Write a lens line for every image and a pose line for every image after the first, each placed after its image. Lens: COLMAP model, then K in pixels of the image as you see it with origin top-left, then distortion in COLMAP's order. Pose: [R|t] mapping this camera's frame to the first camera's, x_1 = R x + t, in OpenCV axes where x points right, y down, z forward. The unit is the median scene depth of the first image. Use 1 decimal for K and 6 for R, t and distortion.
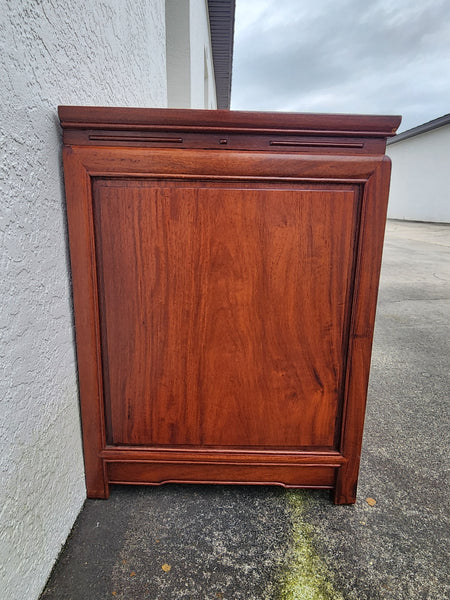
lens RADIAL K [[400.1, 0, 227.6], [0, 400.1, 299.8], [0, 0, 1]] dist [0.001145, -0.001382]
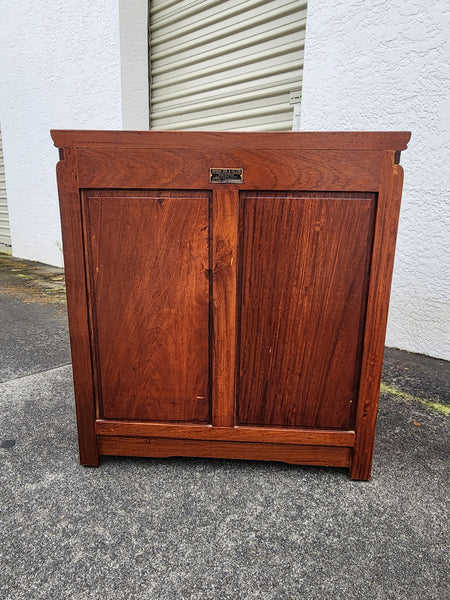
lens RADIAL K [[400.1, 0, 224.1], [0, 400.1, 299.2], [0, 0, 1]] dist [0.001145, -0.001382]
pose [[-0.675962, 0.133428, -0.724757, 2.033334], [-0.202645, 0.911904, 0.356883, -0.287053], [0.708527, 0.388107, -0.589374, 1.363476]]
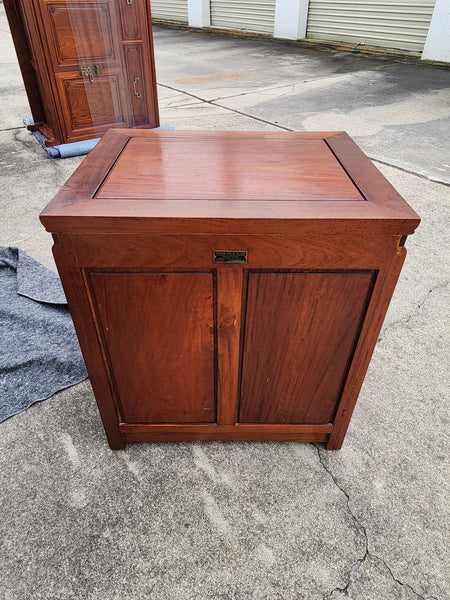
lens RADIAL K [[400.1, 0, 220.7], [0, 400.1, 292.7], [0, 0, 1]] dist [0.001145, -0.001382]
pose [[-0.628321, 0.442145, -0.640094, 1.944702], [-0.204218, 0.700195, 0.684121, -0.857048], [0.750672, 0.560566, -0.349653, 1.013149]]
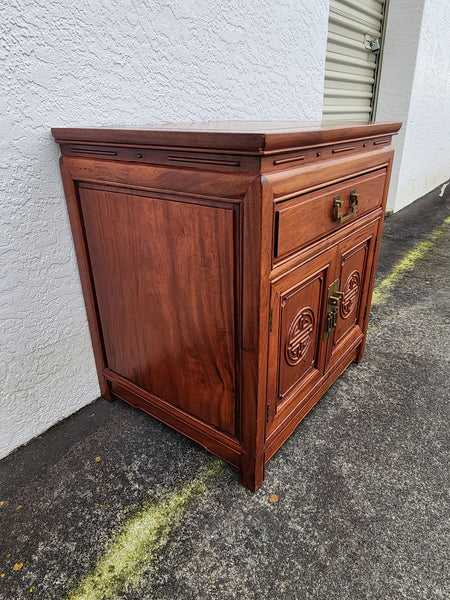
lens RADIAL K [[400.1, 0, 226.4], [0, 400.1, 299.4], [0, 0, 1]] dist [0.001145, -0.001382]
pose [[0.793164, 0.229647, -0.564051, 0.850163], [-0.112490, 0.965487, 0.234905, -0.272554], [0.598530, -0.122868, 0.791622, 0.181161]]
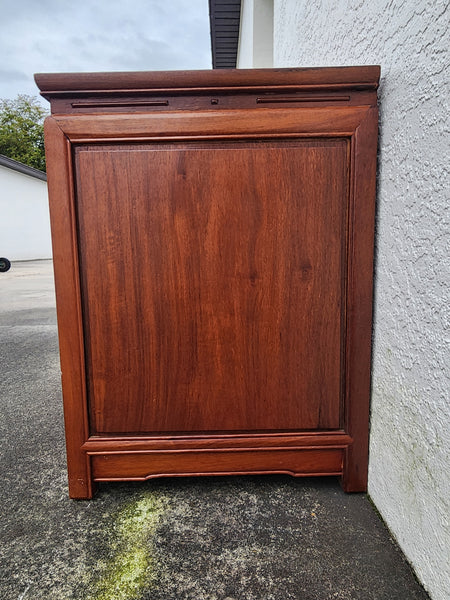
lens RADIAL K [[400.1, 0, 223.6], [0, 400.1, 297.6], [0, 0, 1]] dist [0.001145, -0.001382]
pose [[-0.999998, -0.001808, 0.000749, -0.035182], [-0.001432, 0.936812, 0.349830, -0.474792], [-0.001334, 0.349828, -0.936813, 2.808562]]
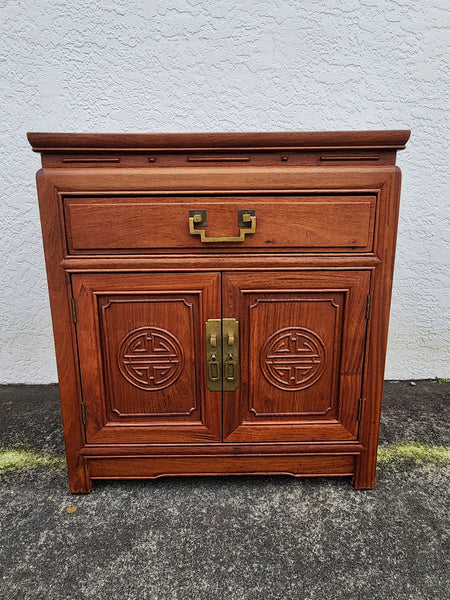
lens RADIAL K [[400.1, 0, 225.9], [0, 400.1, 298.3], [0, 0, 1]] dist [0.001145, -0.001382]
pose [[0.009678, 0.208205, -0.978037, 1.426276], [-0.224008, 0.953677, 0.200803, -0.332072], [0.974539, 0.217144, 0.055869, 1.396789]]
